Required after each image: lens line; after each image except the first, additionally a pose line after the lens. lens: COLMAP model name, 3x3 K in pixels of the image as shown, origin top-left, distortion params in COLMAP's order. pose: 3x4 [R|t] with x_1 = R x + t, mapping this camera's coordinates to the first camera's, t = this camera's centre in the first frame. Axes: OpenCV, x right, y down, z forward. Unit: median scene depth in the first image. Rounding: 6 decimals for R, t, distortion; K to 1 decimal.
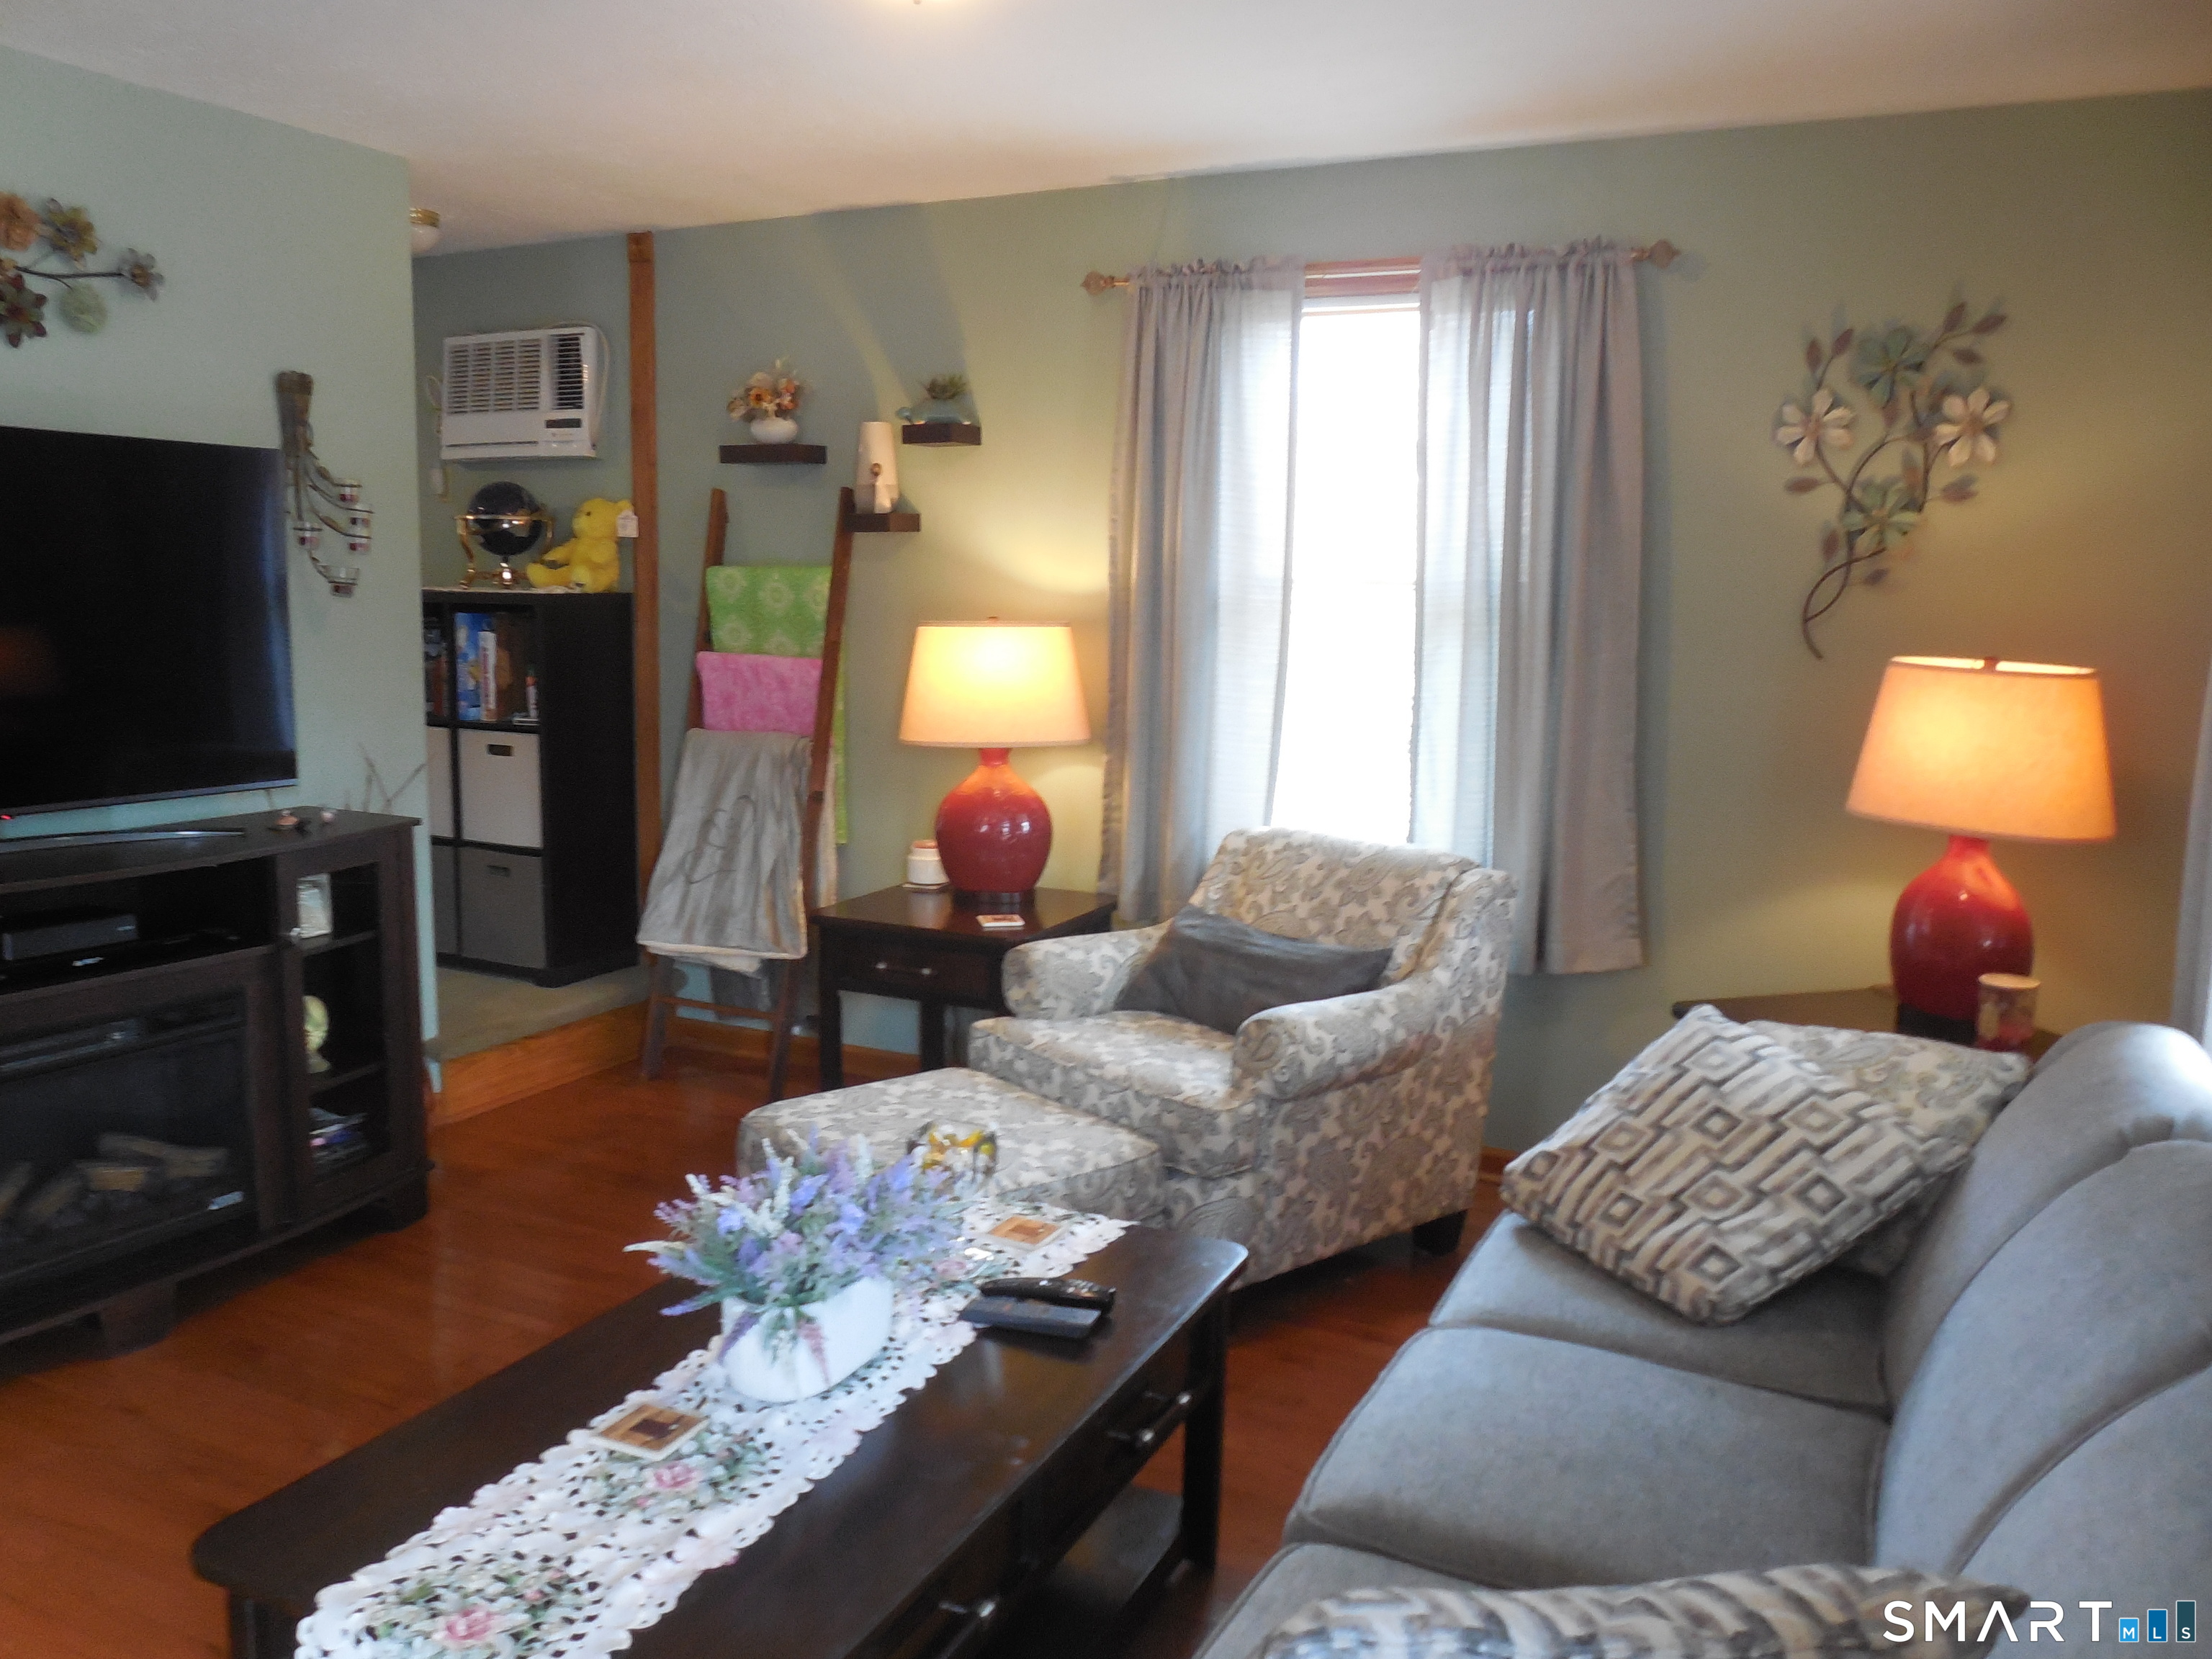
lens RADIAL K [[1681.5, 0, 1086.4], [0, 1681.5, 833.9], [0, 0, 1]] dist [-0.048262, 0.024481]
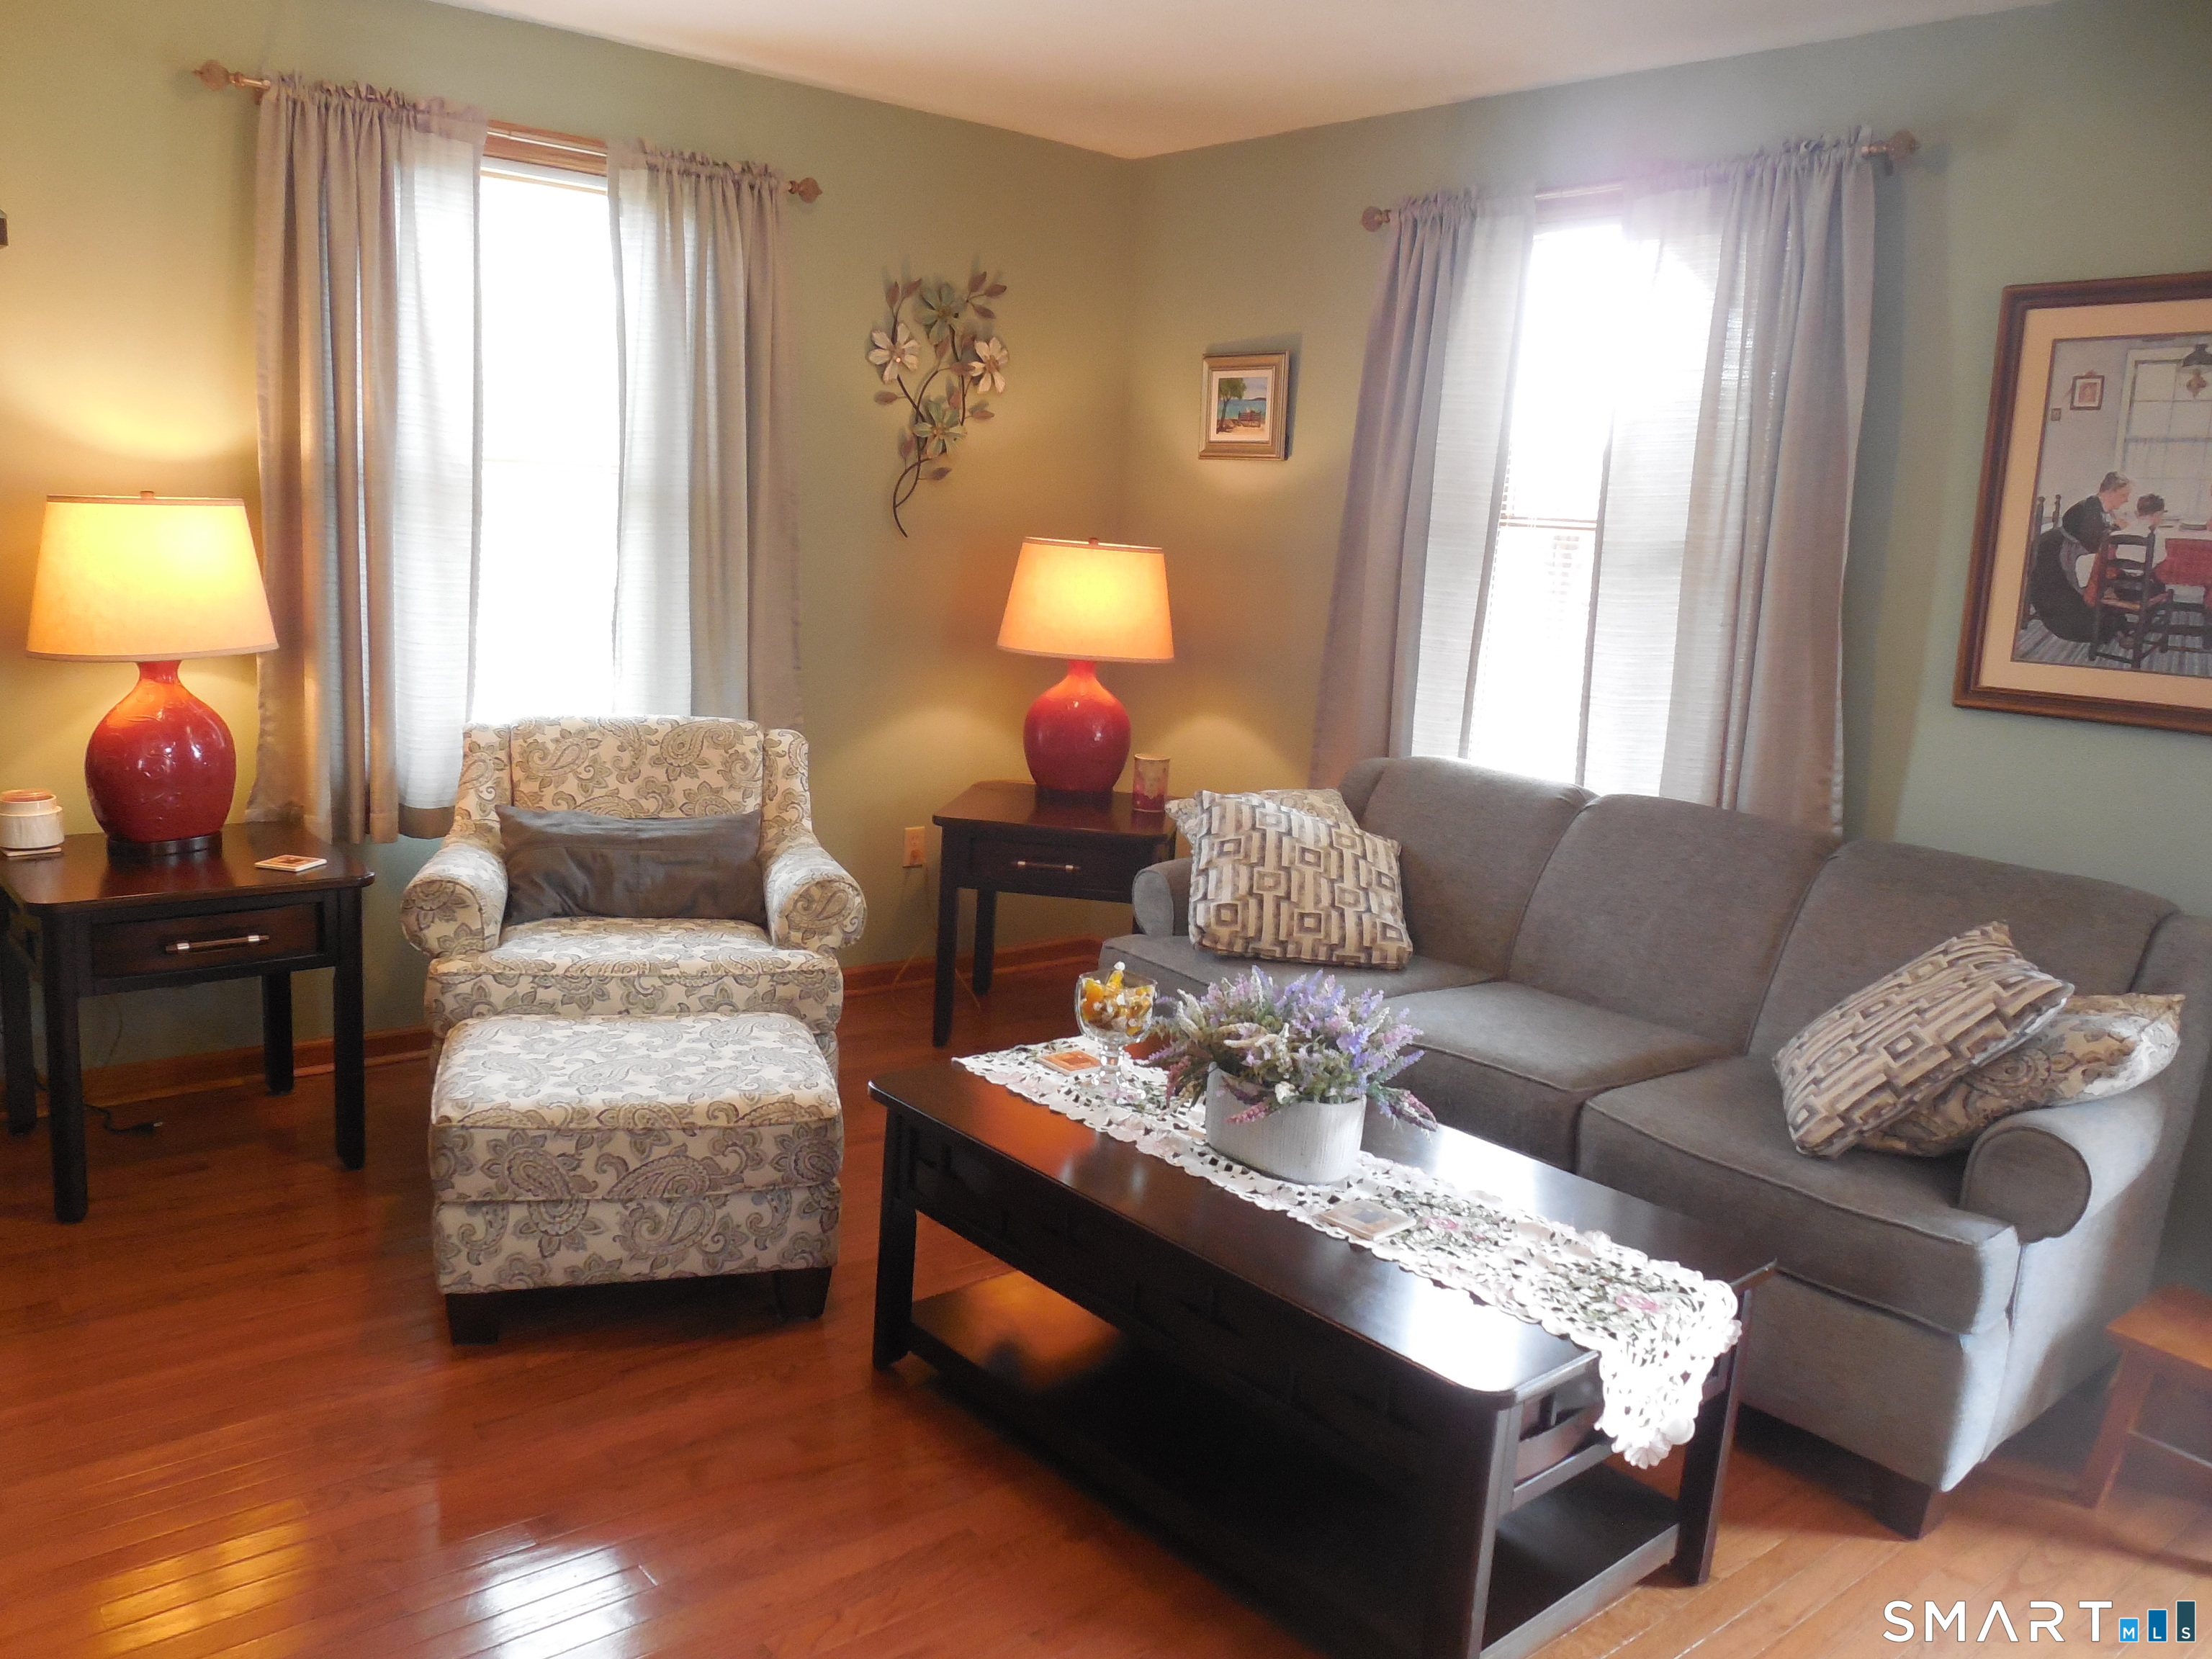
lens RADIAL K [[1681.5, 0, 1084.7], [0, 1681.5, 833.0], [0, 0, 1]] dist [-0.048262, 0.024481]
pose [[0.428523, -0.164900, 0.888356, -0.687380], [0.079069, 0.986277, 0.144936, -0.057516], [-0.900064, 0.008133, 0.435681, 0.319546]]
